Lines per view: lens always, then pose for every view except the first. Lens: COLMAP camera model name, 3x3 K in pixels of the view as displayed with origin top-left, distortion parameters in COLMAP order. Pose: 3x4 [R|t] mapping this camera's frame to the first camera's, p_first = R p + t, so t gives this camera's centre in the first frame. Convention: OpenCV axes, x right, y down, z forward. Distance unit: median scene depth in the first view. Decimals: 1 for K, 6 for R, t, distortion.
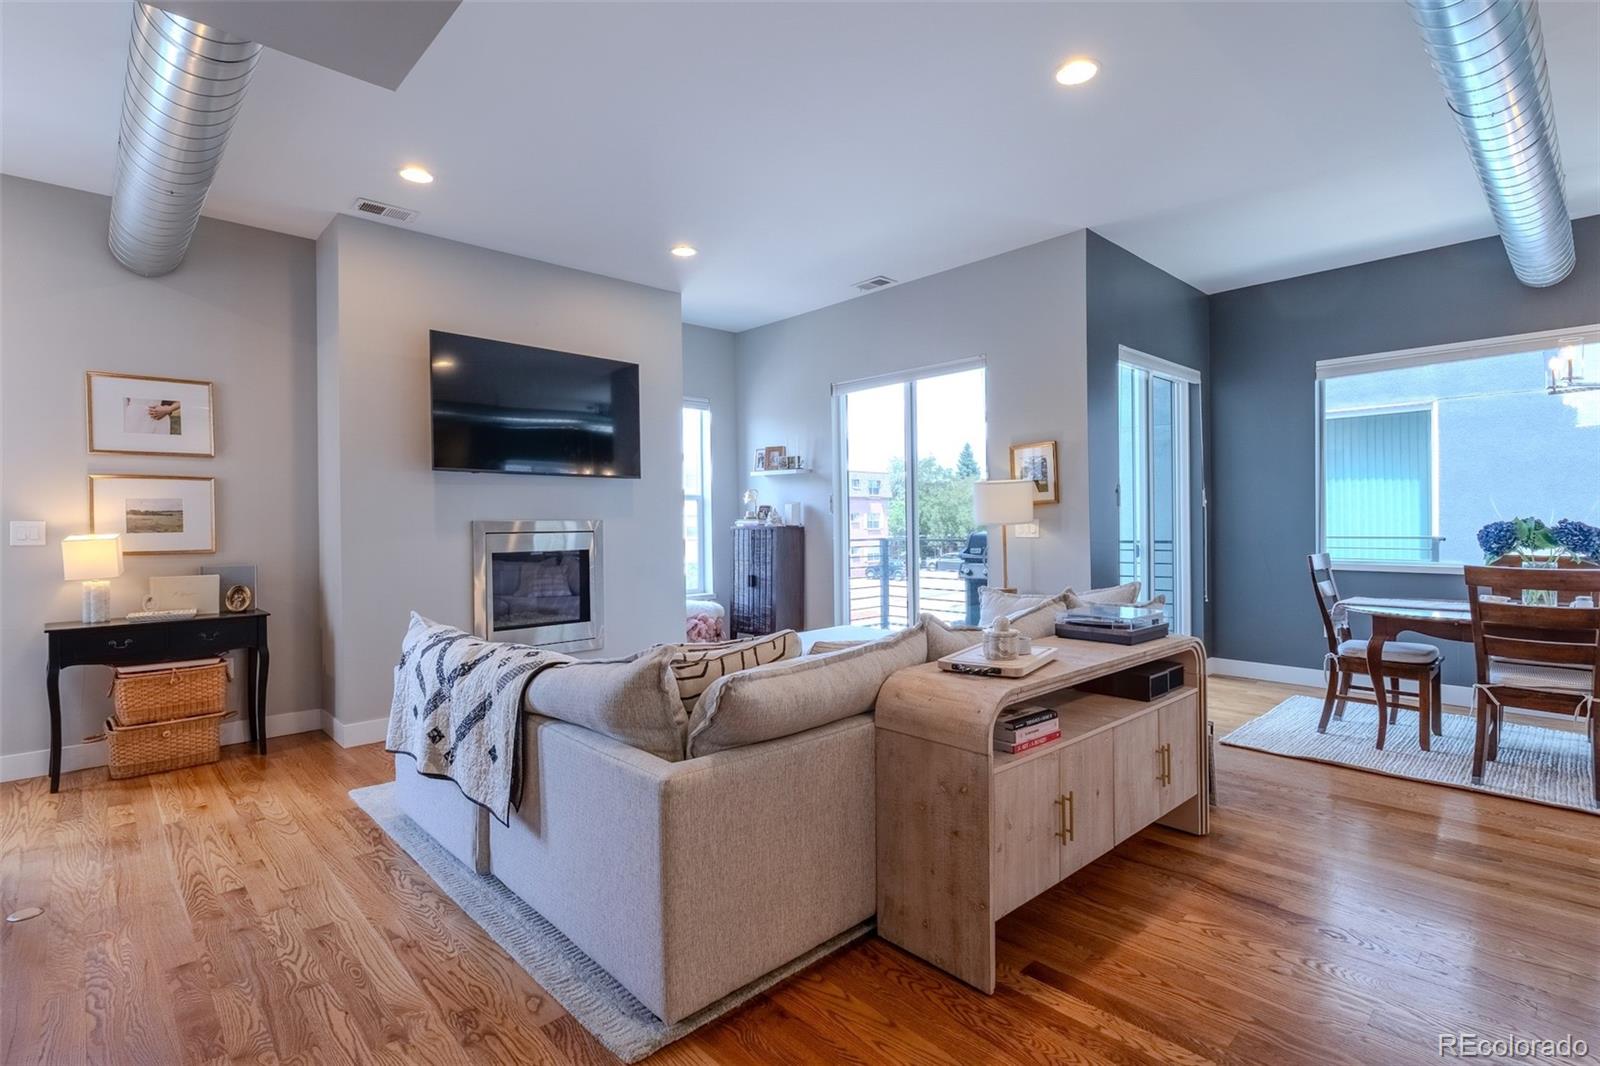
lens RADIAL K [[763.4, 0, 792.6], [0, 763.4, 526.7], [0, 0, 1]] dist [0.003732, -0.000947]
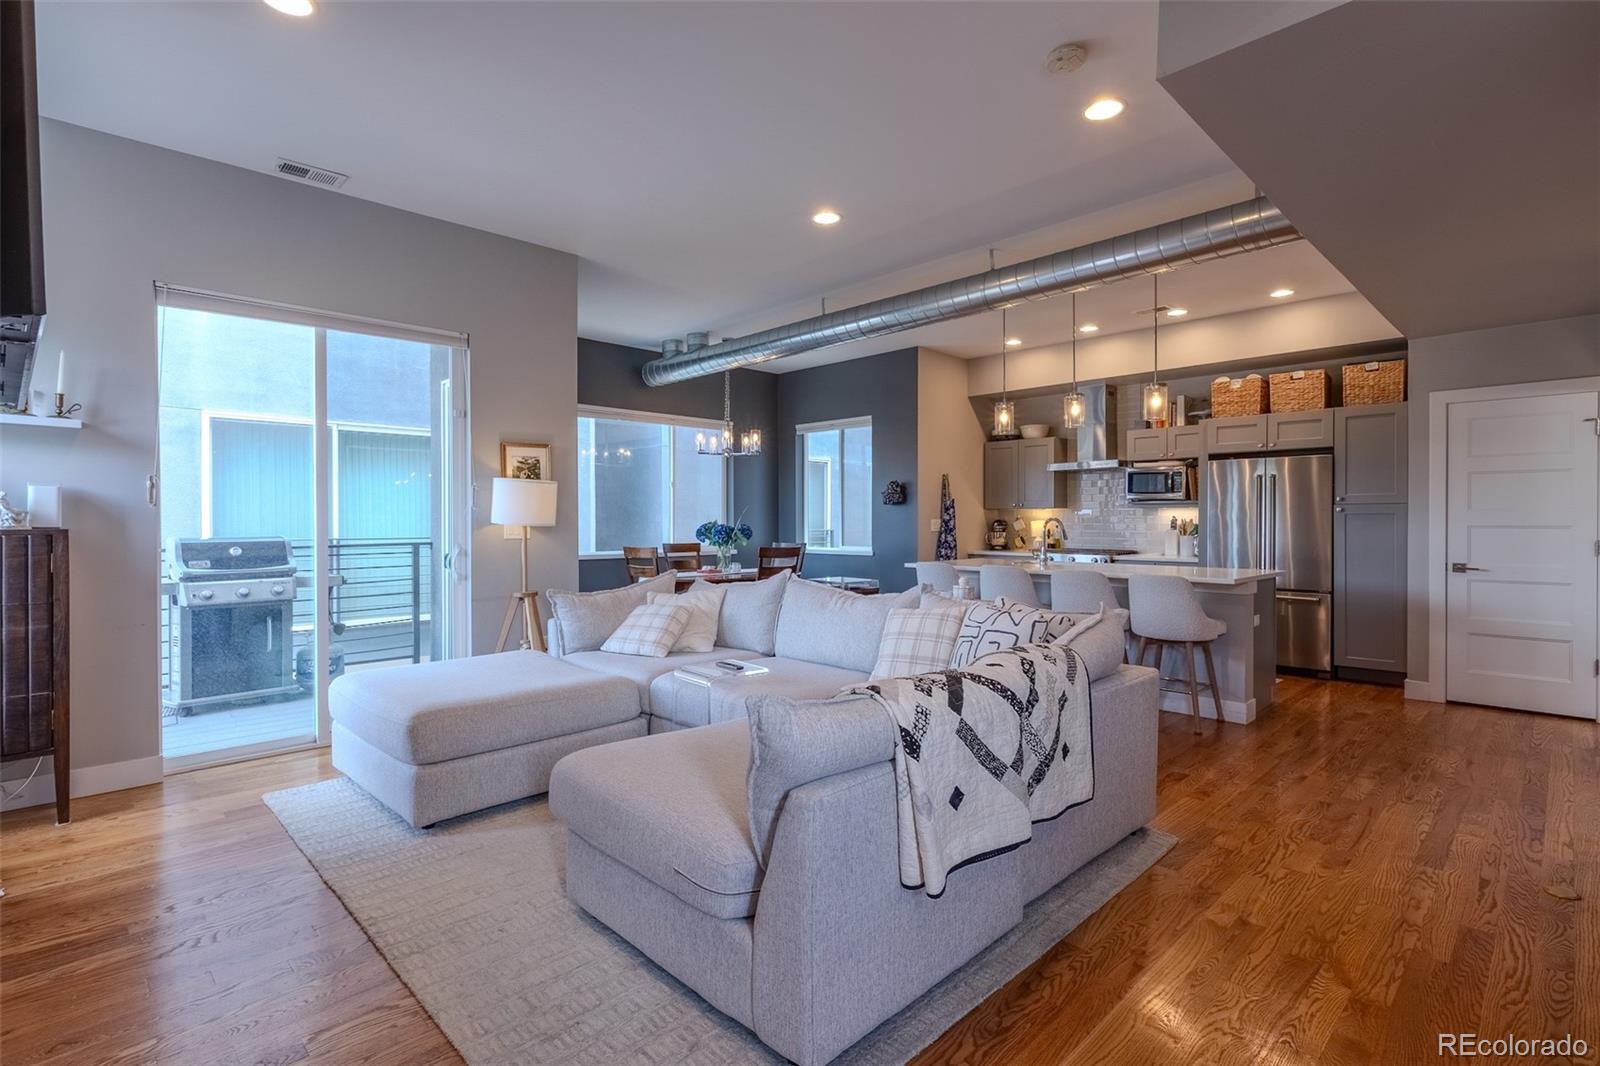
lens RADIAL K [[763.4, 0, 790.3], [0, 763.4, 527.4], [0, 0, 1]] dist [0.003732, -0.000947]
pose [[-0.017230, -0.000293, 0.999852, -0.824457], [0.007350, 0.999973, 0.000419, 0.002447], [-0.999825, 0.007356, -0.017228, 0.821665]]
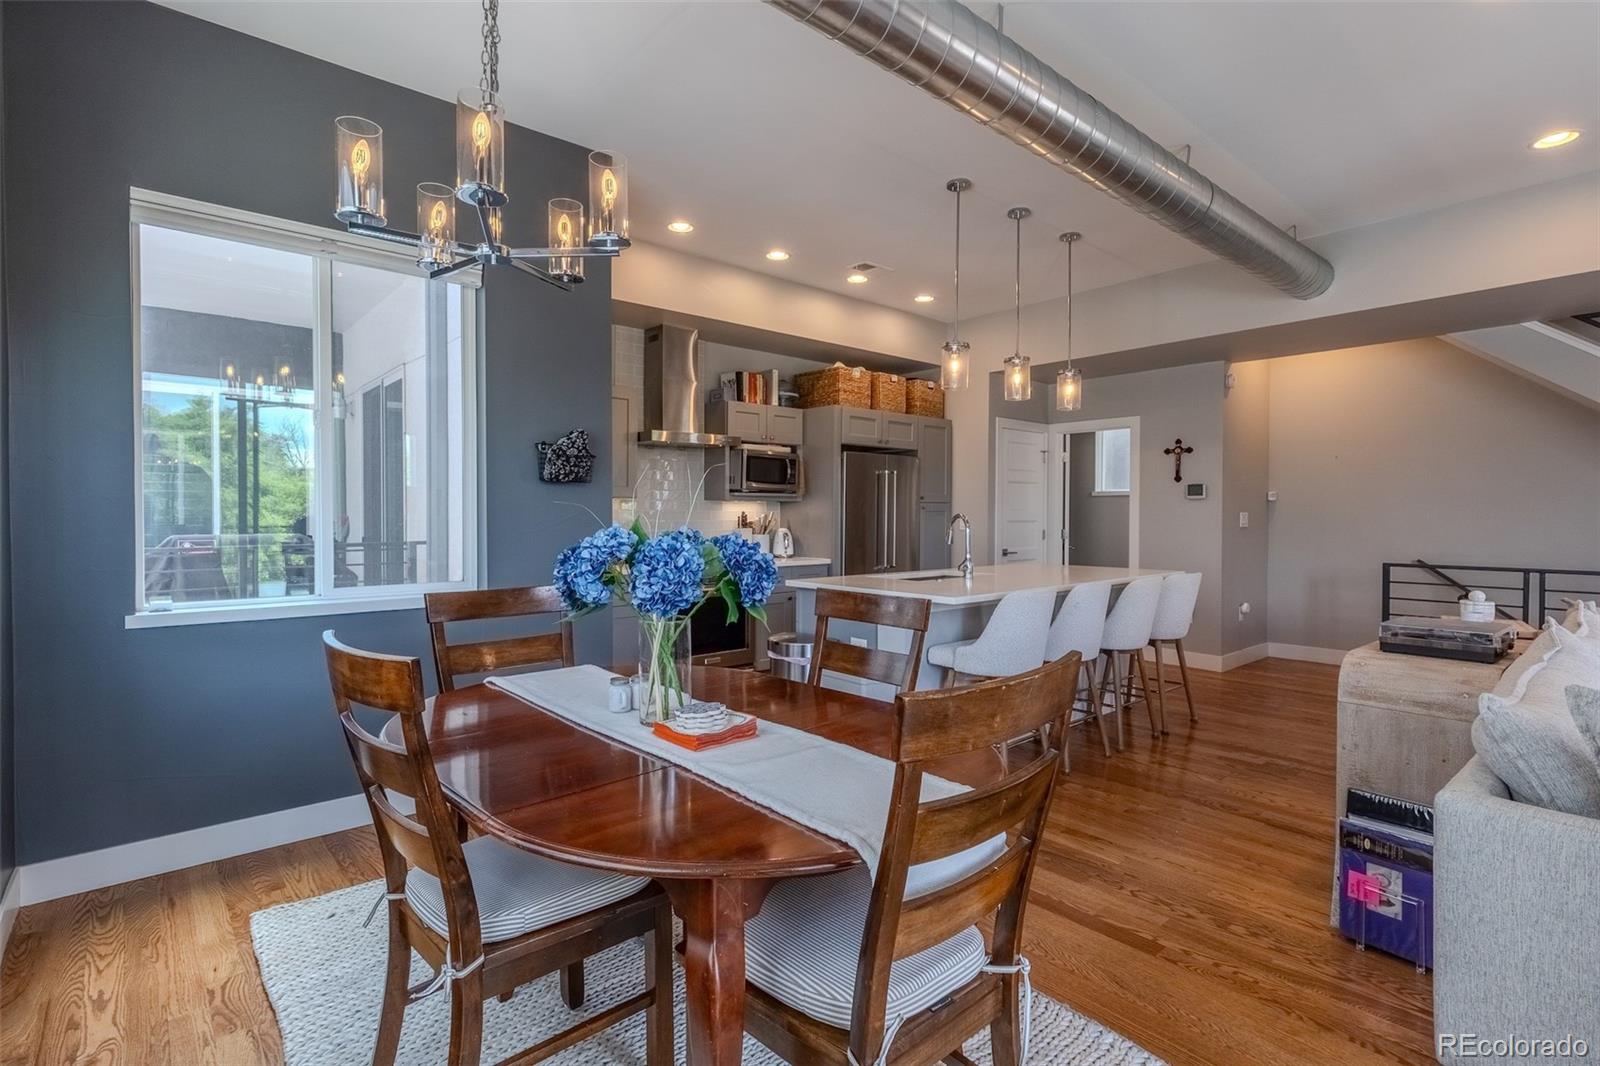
lens RADIAL K [[763.4, 0, 792.4], [0, 763.4, 524.7], [0, 0, 1]] dist [0.003732, -0.000947]
pose [[-0.999273, 0.003988, 0.037906, 0.828175], [0.004626, 0.999849, 0.016761, -0.014139], [-0.037833, 0.016924, -0.999141, 1.388796]]
